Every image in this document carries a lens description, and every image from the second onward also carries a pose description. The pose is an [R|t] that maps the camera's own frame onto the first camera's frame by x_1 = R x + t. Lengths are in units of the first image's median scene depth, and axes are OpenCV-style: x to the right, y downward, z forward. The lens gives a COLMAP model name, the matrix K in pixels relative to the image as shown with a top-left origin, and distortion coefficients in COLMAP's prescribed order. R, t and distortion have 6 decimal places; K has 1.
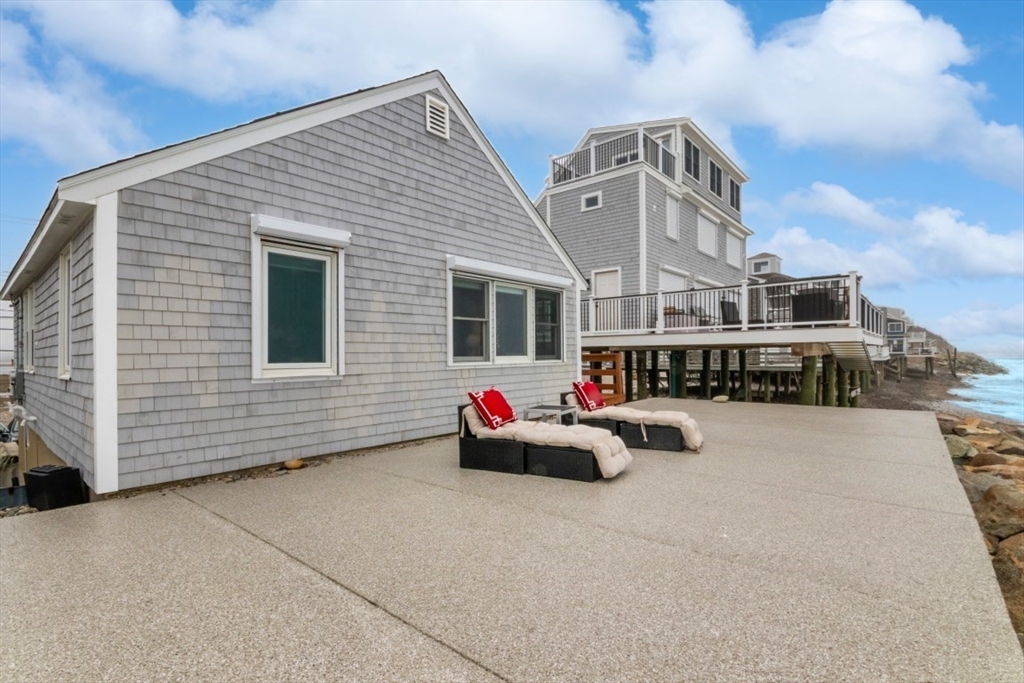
lens RADIAL K [[474.9, 0, 512.6], [0, 474.9, 353.1], [0, 0, 1]] dist [-0.000064, -0.000035]
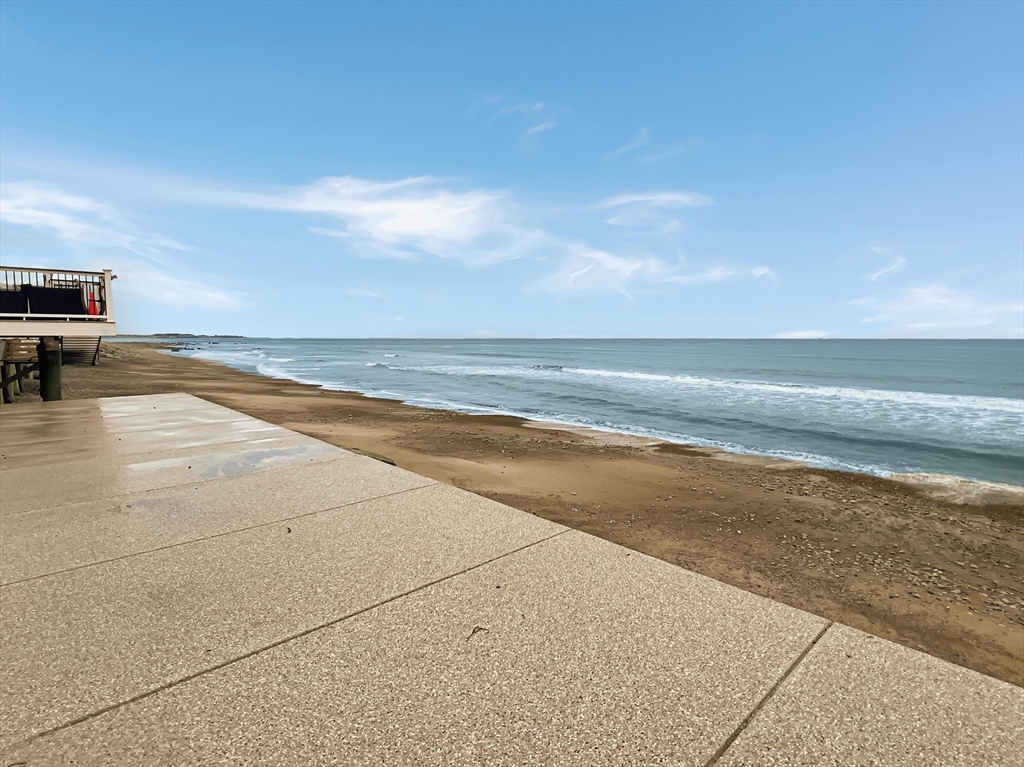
lens RADIAL K [[519.2, 0, 512.0], [0, 519.2, 383.5], [0, 0, 1]] dist [-0.000579, 0.000390]
pose [[0.122844, -0.076473, 0.989475, -1.407930], [-0.002084, 0.997005, 0.077314, -0.041823], [-0.992424, -0.011560, 0.122317, -0.179745]]
